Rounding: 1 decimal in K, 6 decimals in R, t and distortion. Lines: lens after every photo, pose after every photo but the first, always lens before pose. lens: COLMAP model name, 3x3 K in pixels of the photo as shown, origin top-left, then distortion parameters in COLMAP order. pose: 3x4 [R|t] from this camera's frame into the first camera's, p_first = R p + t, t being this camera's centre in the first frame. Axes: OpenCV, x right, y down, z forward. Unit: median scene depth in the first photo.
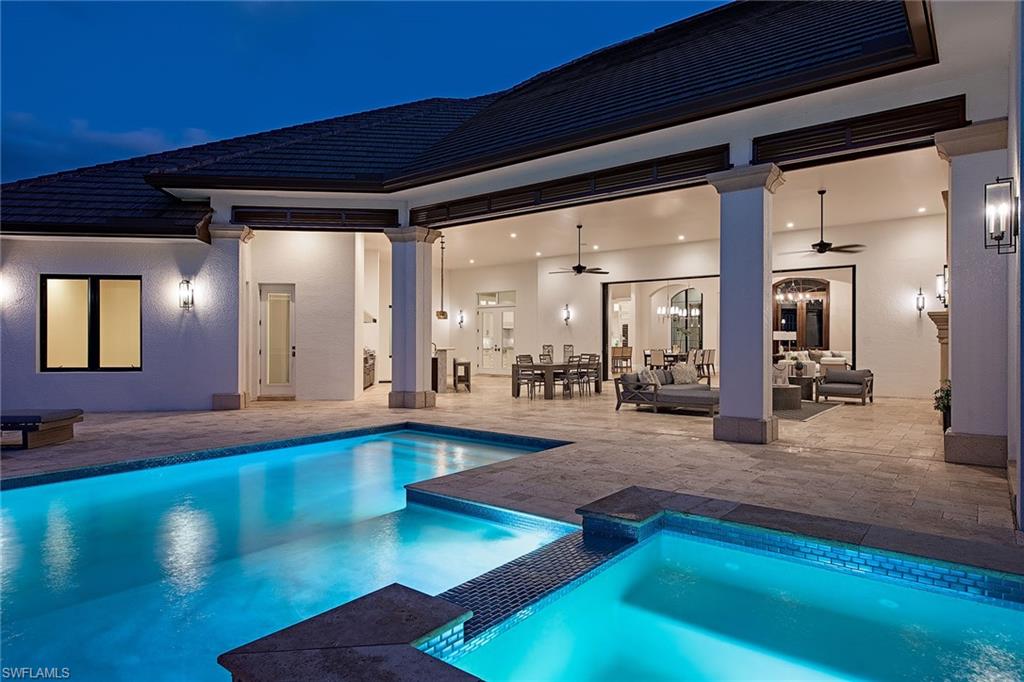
lens RADIAL K [[591.8, 0, 512.0], [0, 591.8, 341.0], [0, 0, 1]] dist [-0.016595, 0.000765]
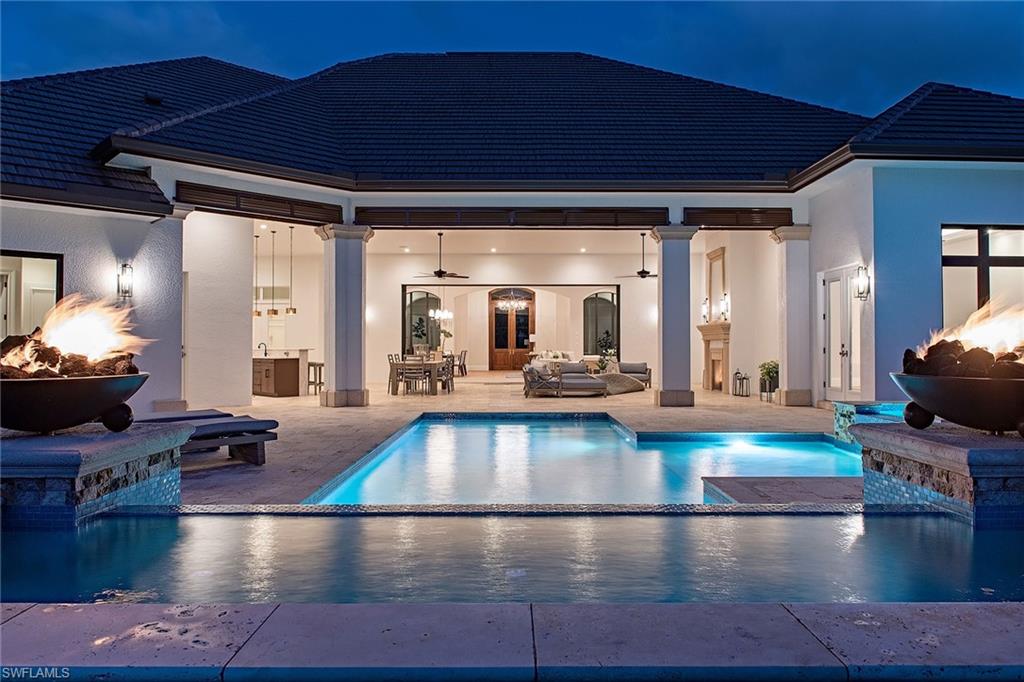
lens RADIAL K [[686.9, 0, 512.0], [0, 686.9, 341.0], [0, 0, 1]] dist [-0.099707, -0.001548]
pose [[0.778107, 0.005636, 0.628106, -0.573174], [-0.001931, 0.999976, -0.006581, 0.007856], [-0.628129, 0.003908, 0.778100, -0.049336]]
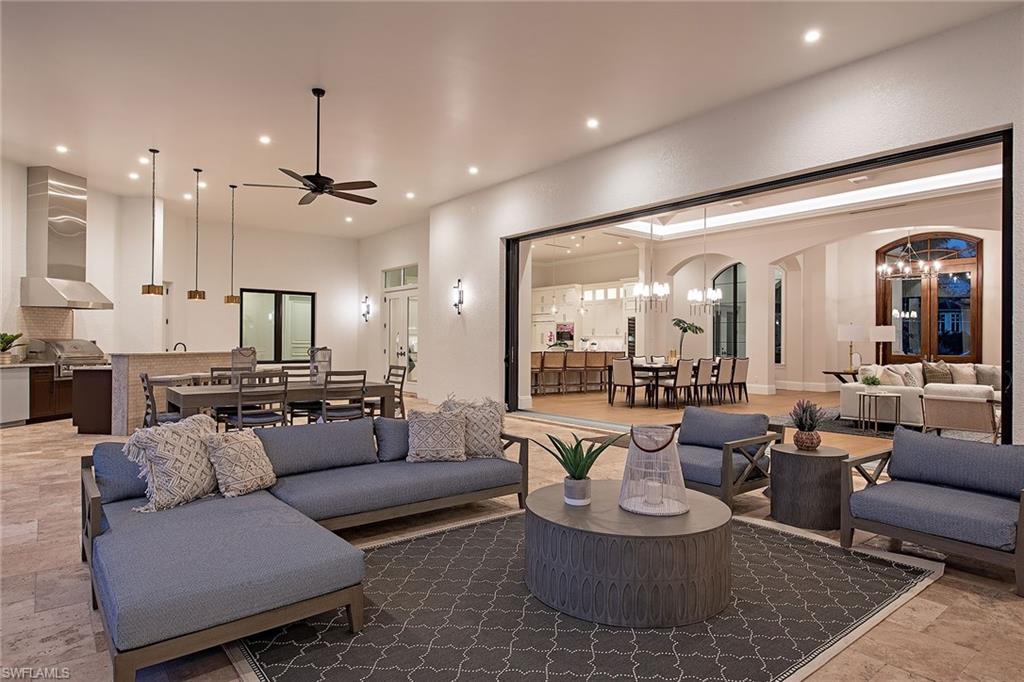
lens RADIAL K [[578.0, 0, 512.0], [0, 578.0, 341.0], [0, 0, 1]] dist [0.000949, 0.000691]
pose [[0.976607, 0.004964, -0.214975, 0.355094], [-0.005411, 0.999984, -0.001494, 0.000629], [0.214964, 0.002622, 0.976618, 0.588151]]
